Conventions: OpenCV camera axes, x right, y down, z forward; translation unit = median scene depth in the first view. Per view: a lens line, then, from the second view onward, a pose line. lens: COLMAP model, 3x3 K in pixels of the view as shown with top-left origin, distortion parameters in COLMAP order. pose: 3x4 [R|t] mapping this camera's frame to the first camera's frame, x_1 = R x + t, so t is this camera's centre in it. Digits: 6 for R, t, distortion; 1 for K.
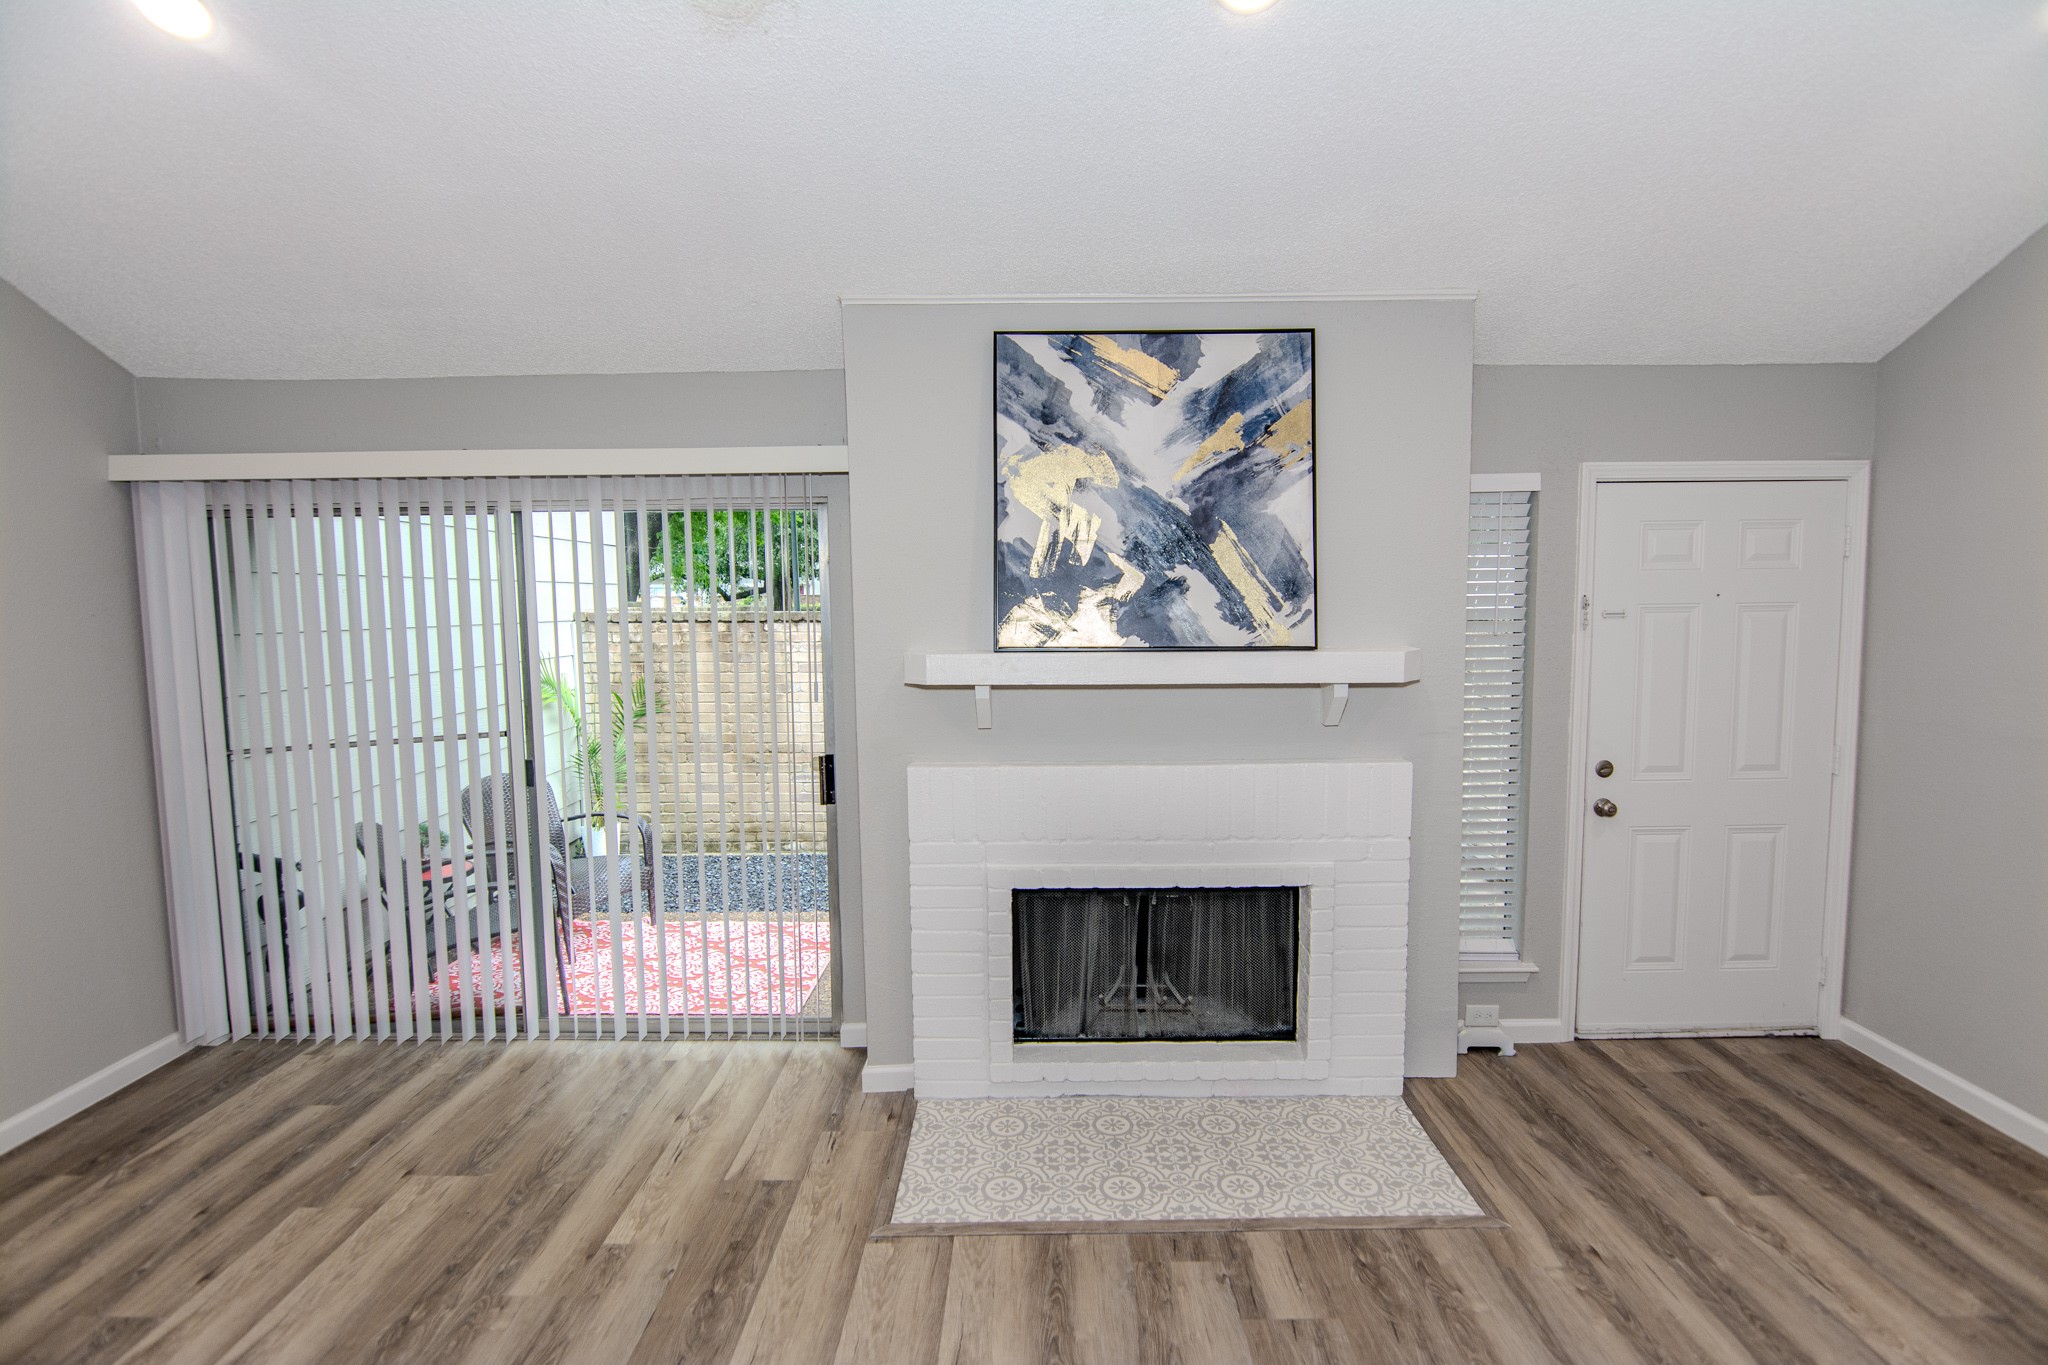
lens RADIAL K [[998.0, 0, 1020.8], [0, 998.0, 680.4], [0, 0, 1]] dist [-0.009417, -0.004647]
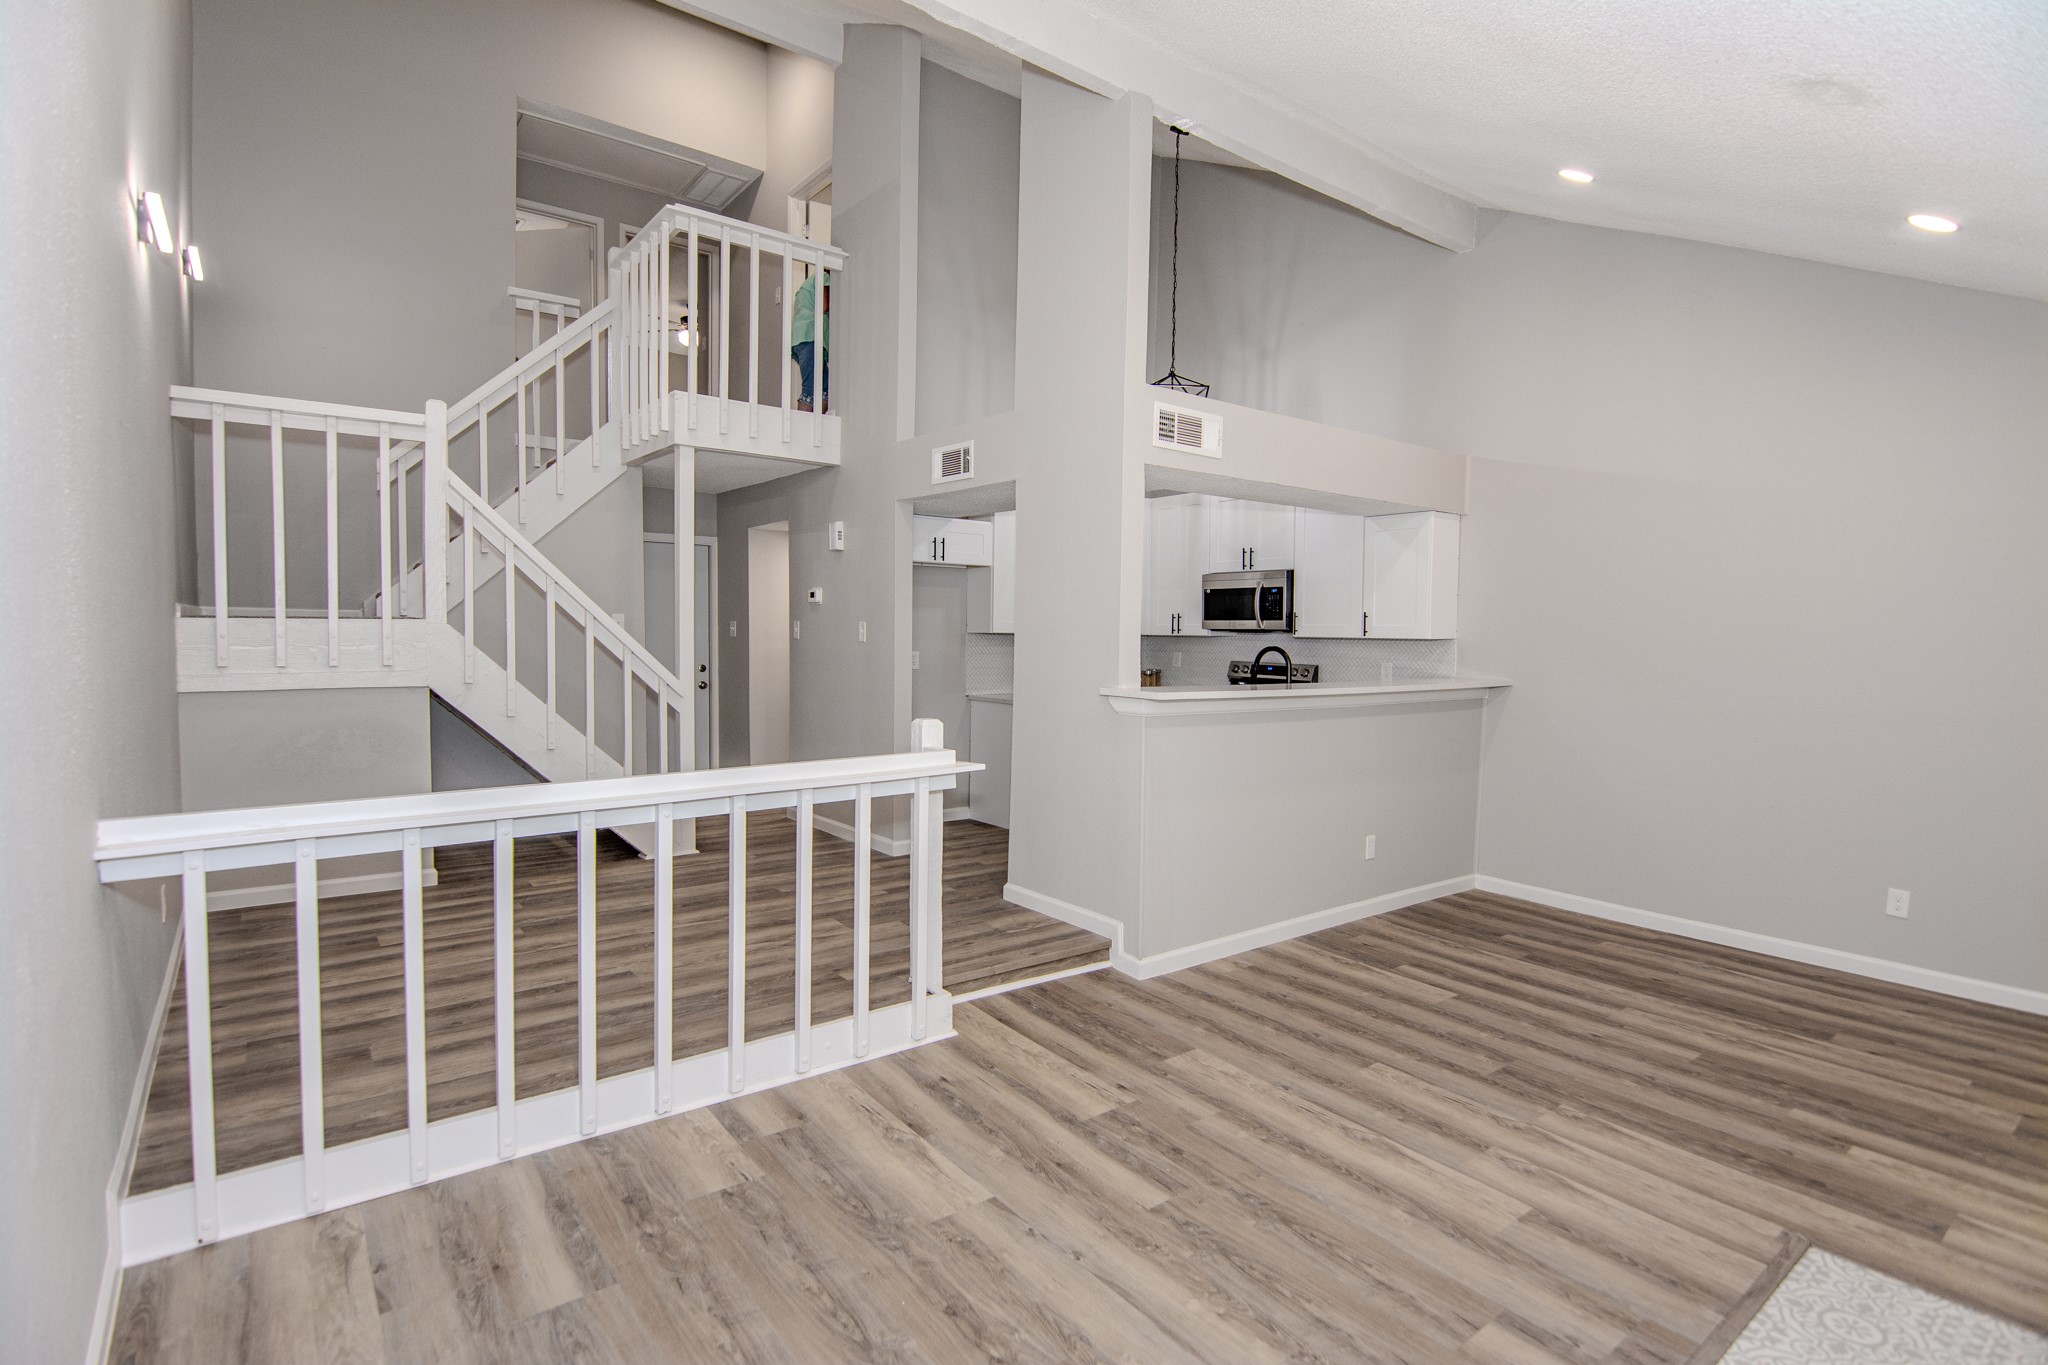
lens RADIAL K [[998.0, 0, 1026.8], [0, 998.0, 681.9], [0, 0, 1]] dist [-0.009417, -0.004647]
pose [[-0.784930, 0.024634, -0.619095, 1.062585], [-0.068173, 0.989708, 0.125815, -0.054073], [0.615823, 0.140962, -0.775172, 1.237338]]
